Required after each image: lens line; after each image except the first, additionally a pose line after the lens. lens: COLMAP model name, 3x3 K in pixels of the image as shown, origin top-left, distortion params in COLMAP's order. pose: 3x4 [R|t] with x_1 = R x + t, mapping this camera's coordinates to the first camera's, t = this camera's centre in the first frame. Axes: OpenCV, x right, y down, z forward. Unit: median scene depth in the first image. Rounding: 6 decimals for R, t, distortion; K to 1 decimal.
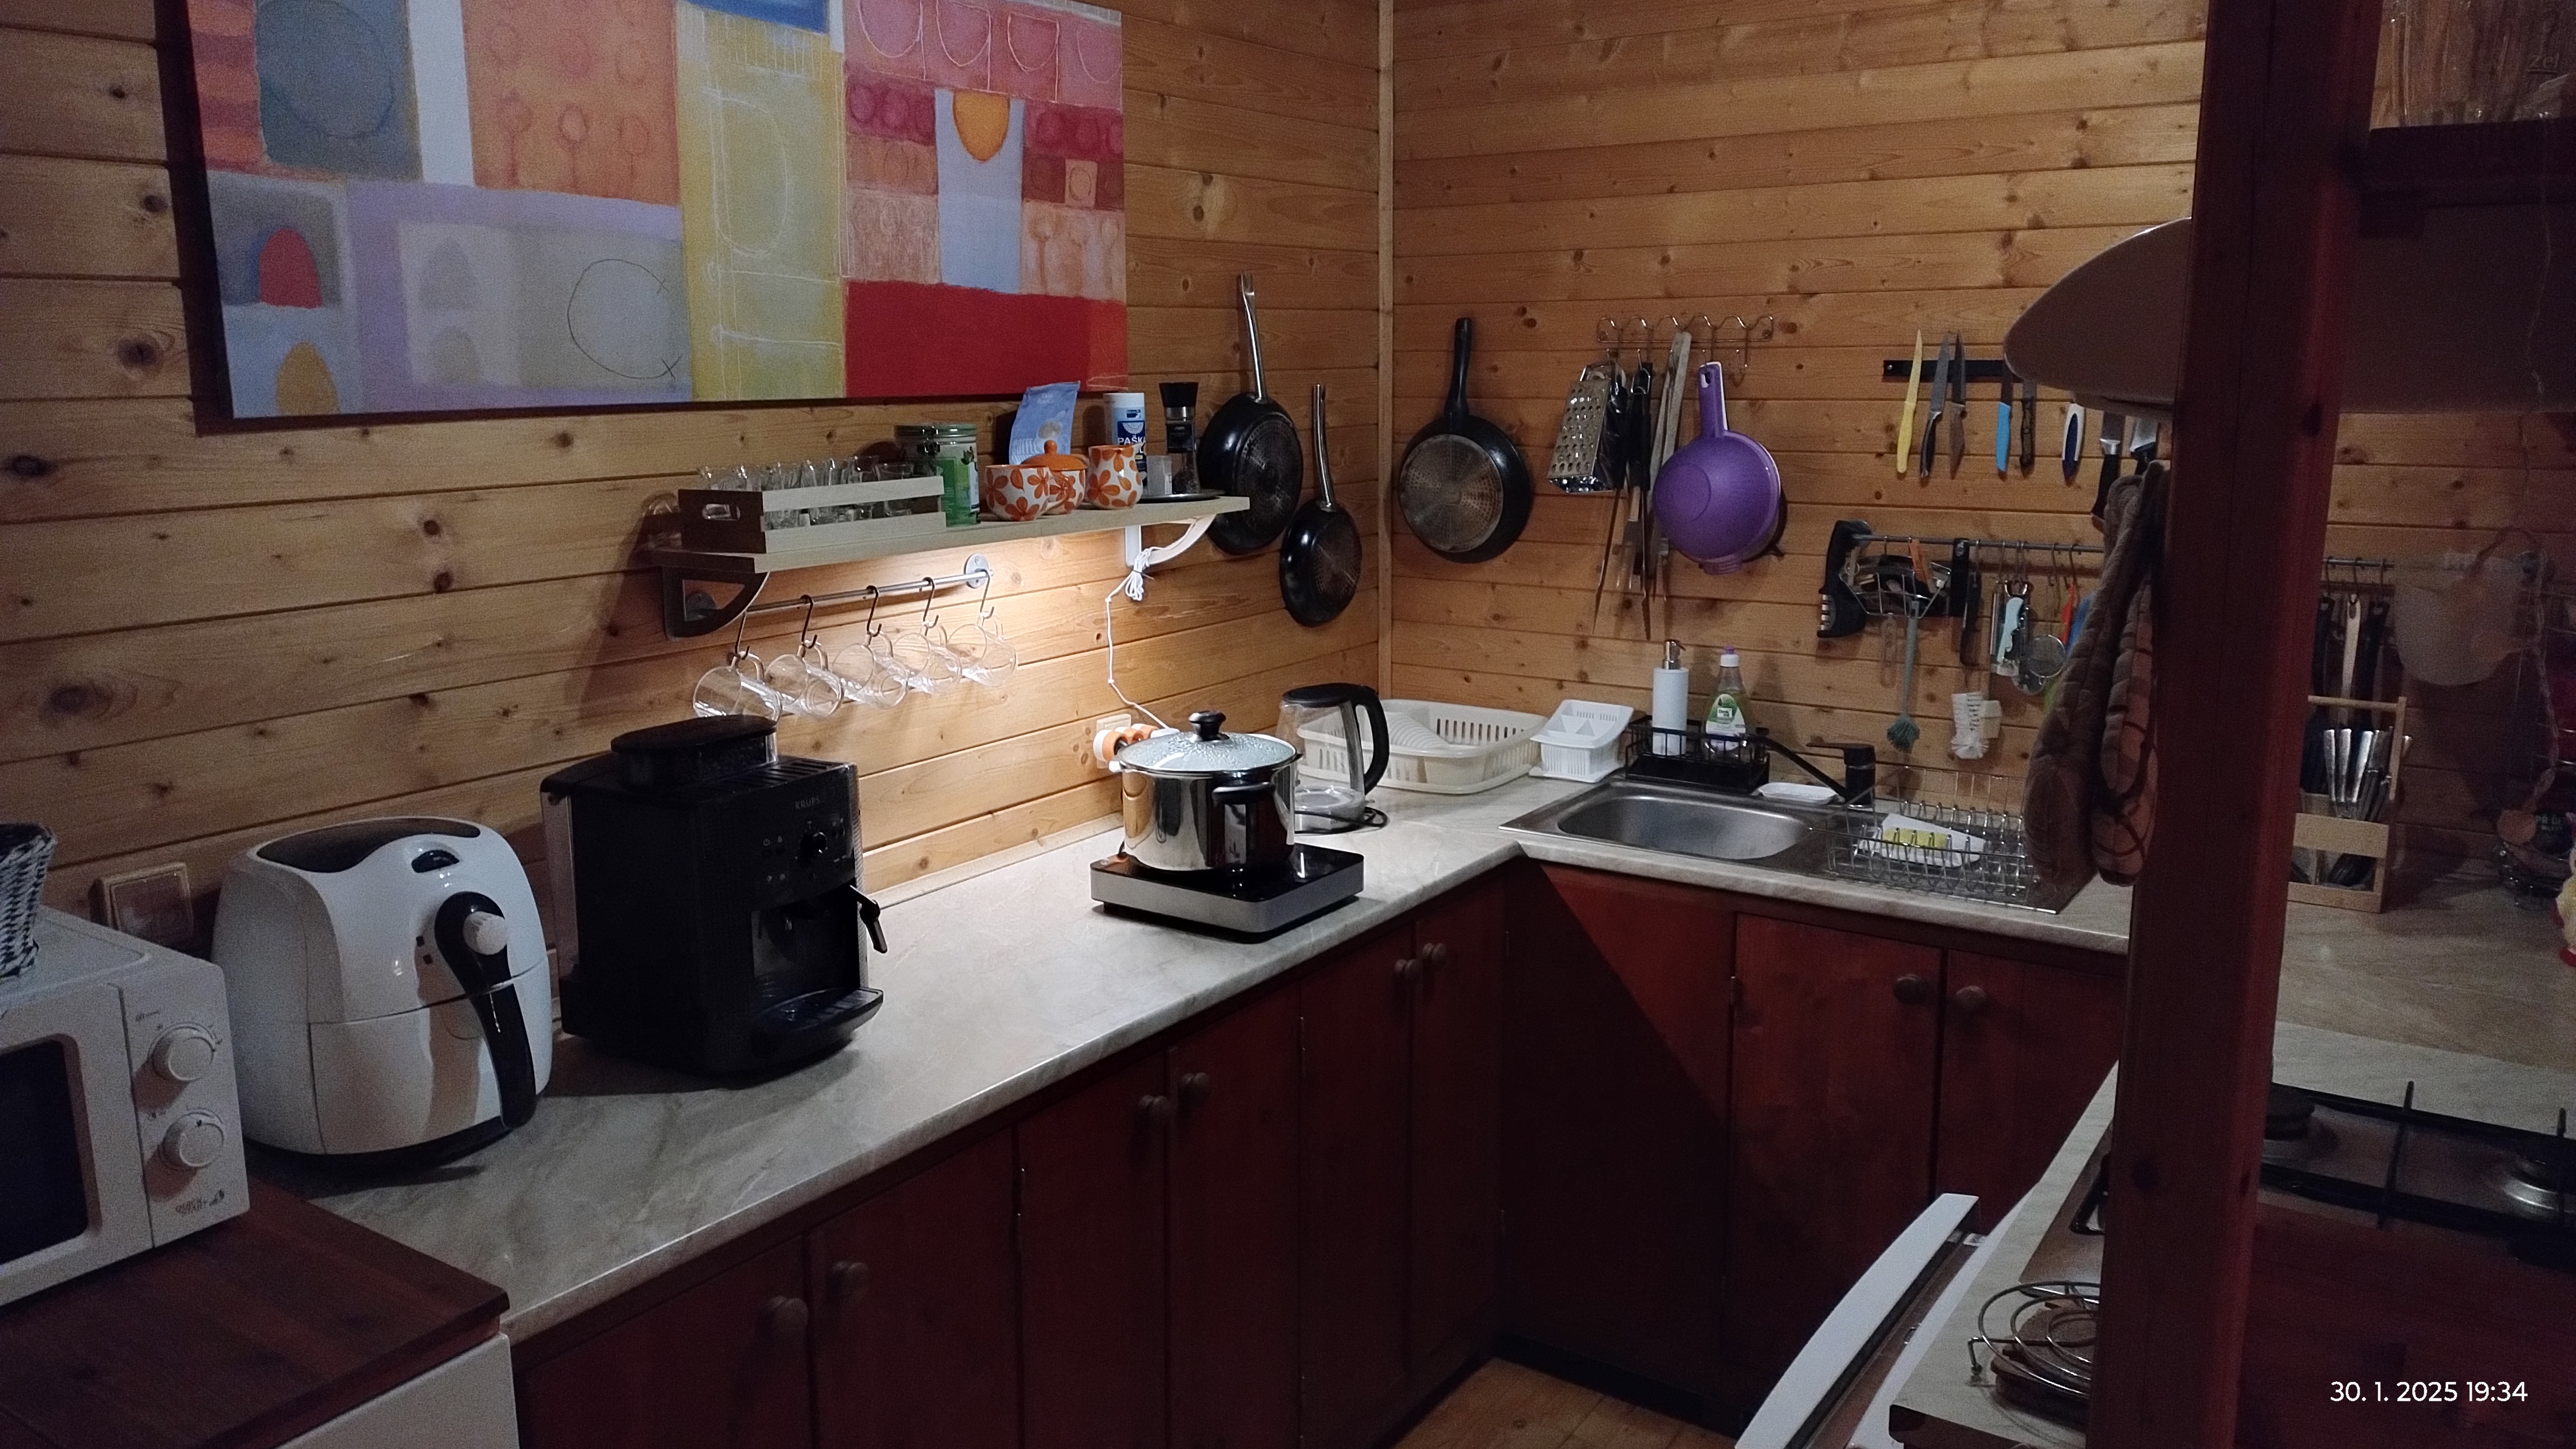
lens RADIAL K [[1902.0, 0, 1254.1], [0, 1902.0, 724.7], [0, 0, 1]] dist [0.061645, -0.158506]
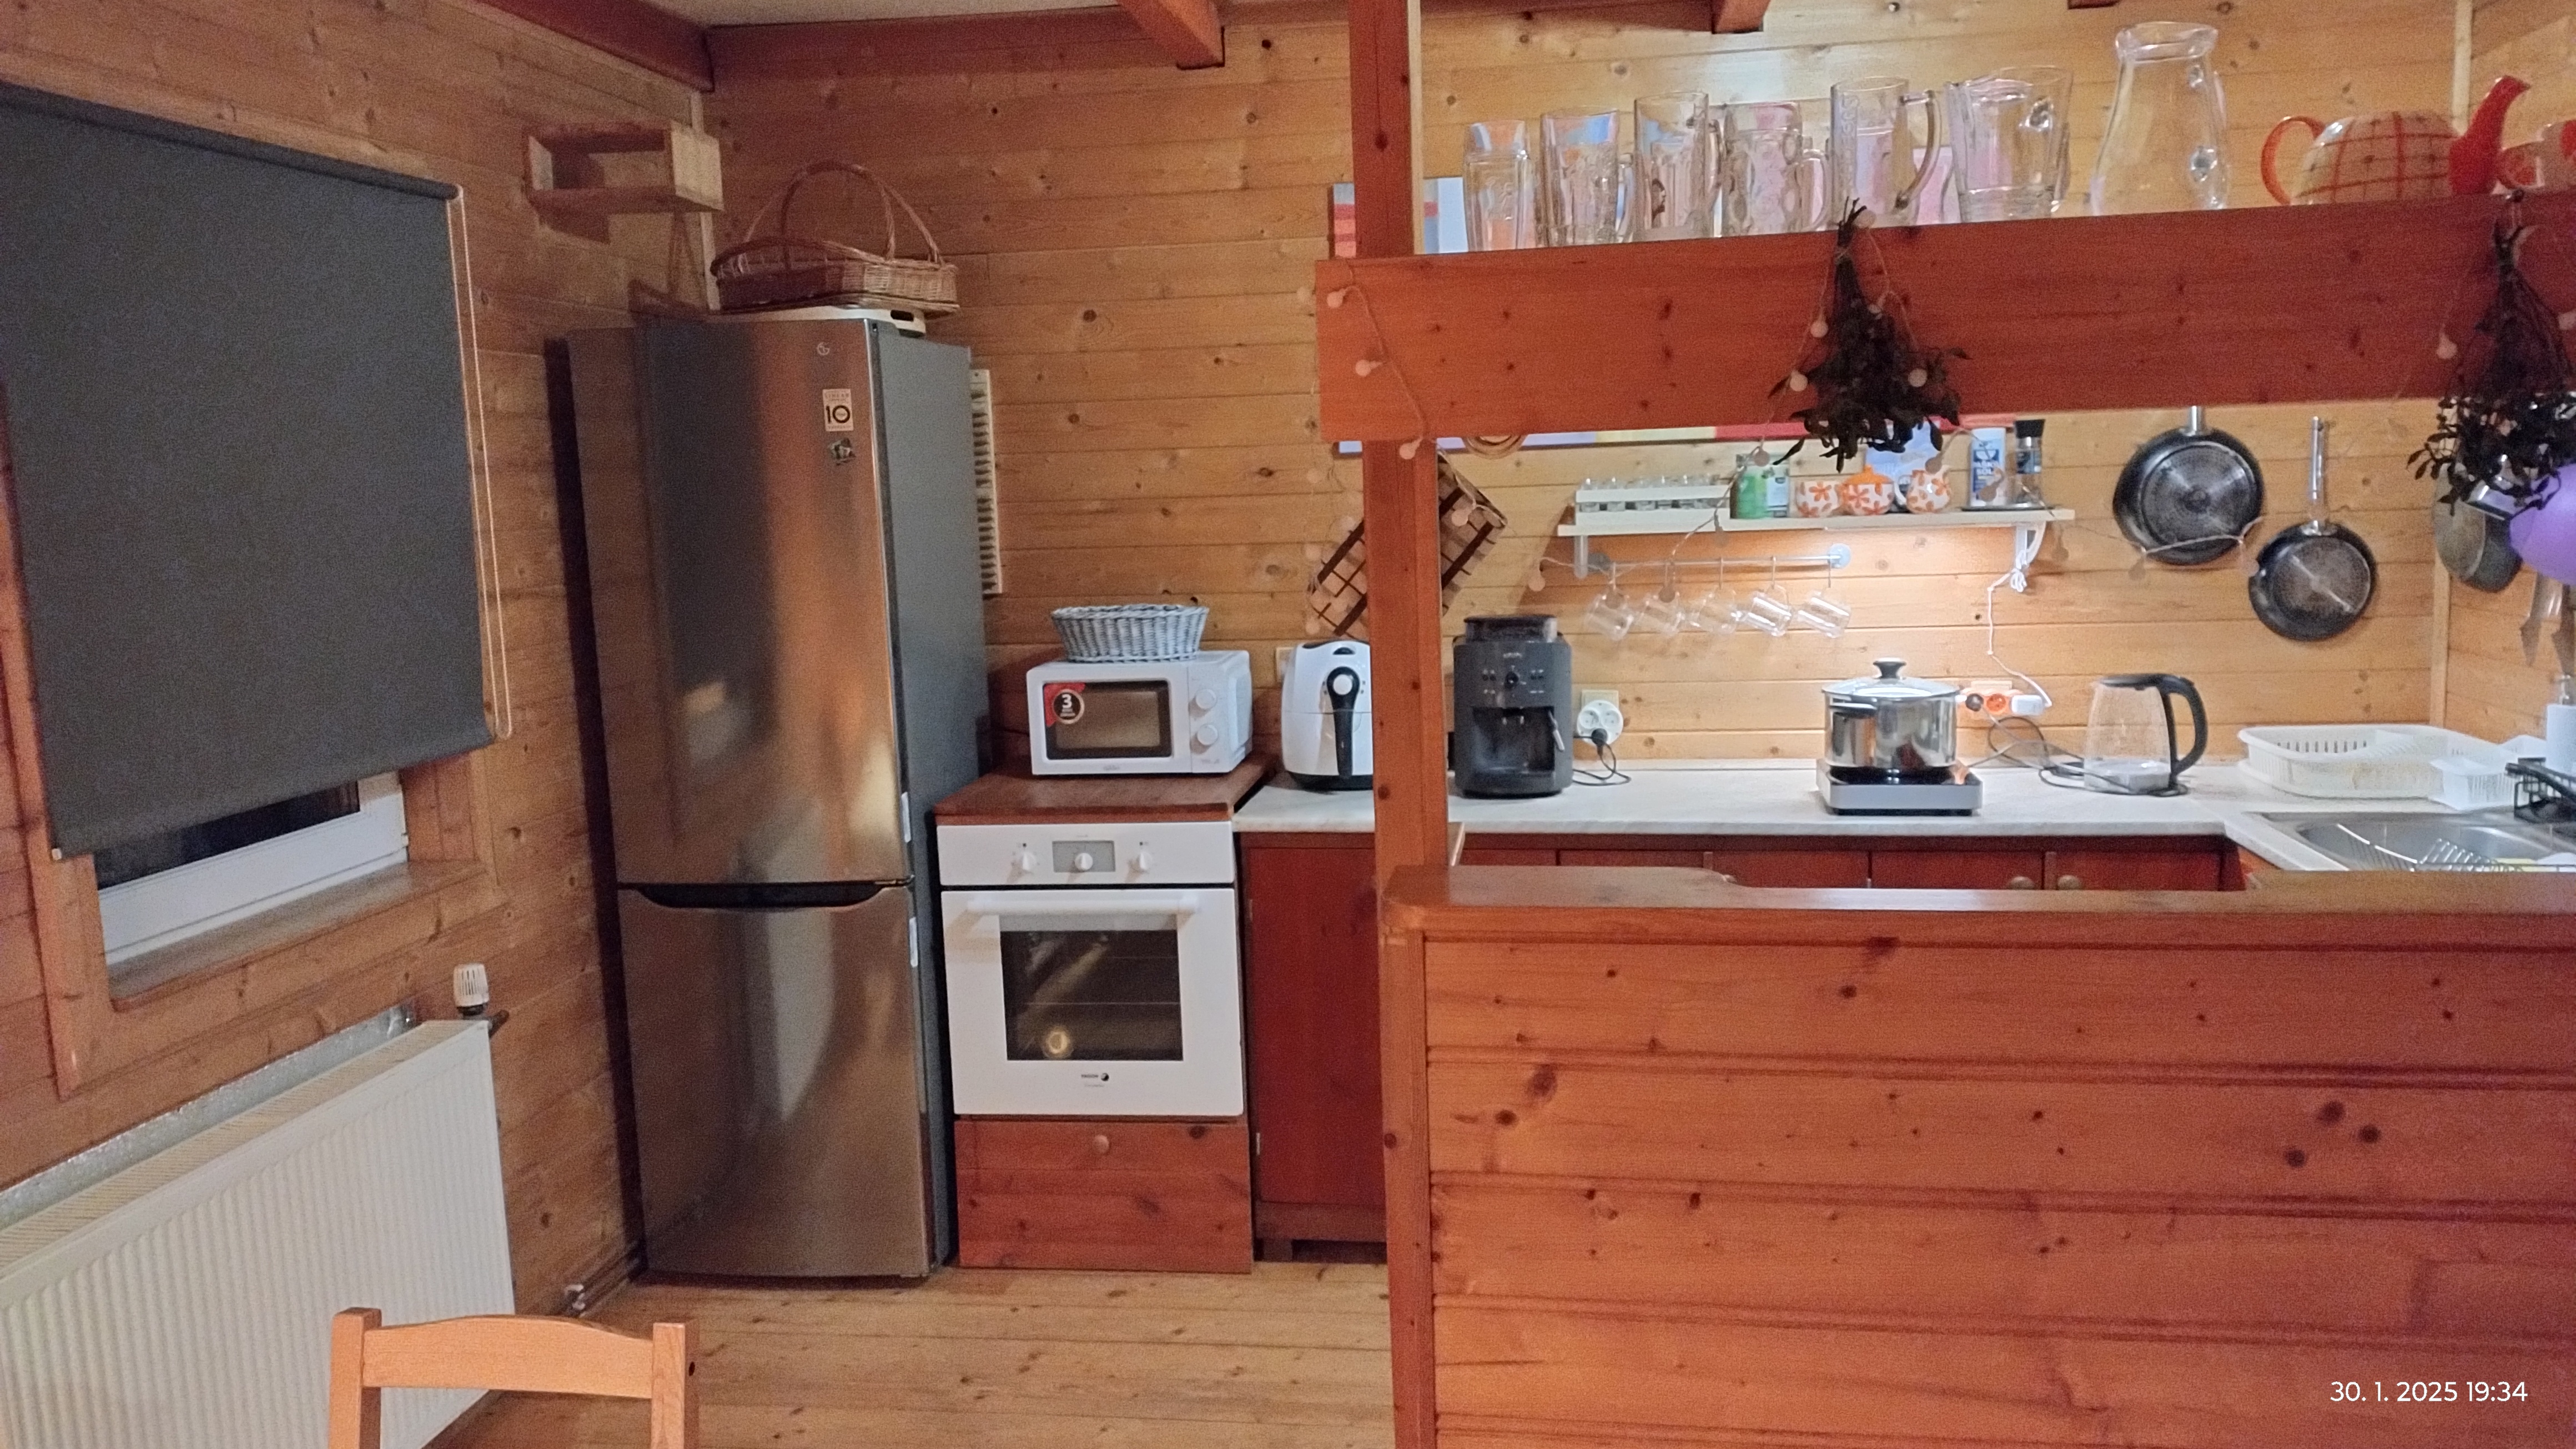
lens RADIAL K [[1902.0, 0, 1254.1], [0, 1902.0, 724.7], [0, 0, 1]] dist [0.061645, -0.158506]
pose [[0.379722, 0.102363, -0.919420, 0.937137], [-0.152233, 0.987225, 0.047039, 0.040619], [0.912489, 0.122104, 0.390454, 0.042121]]
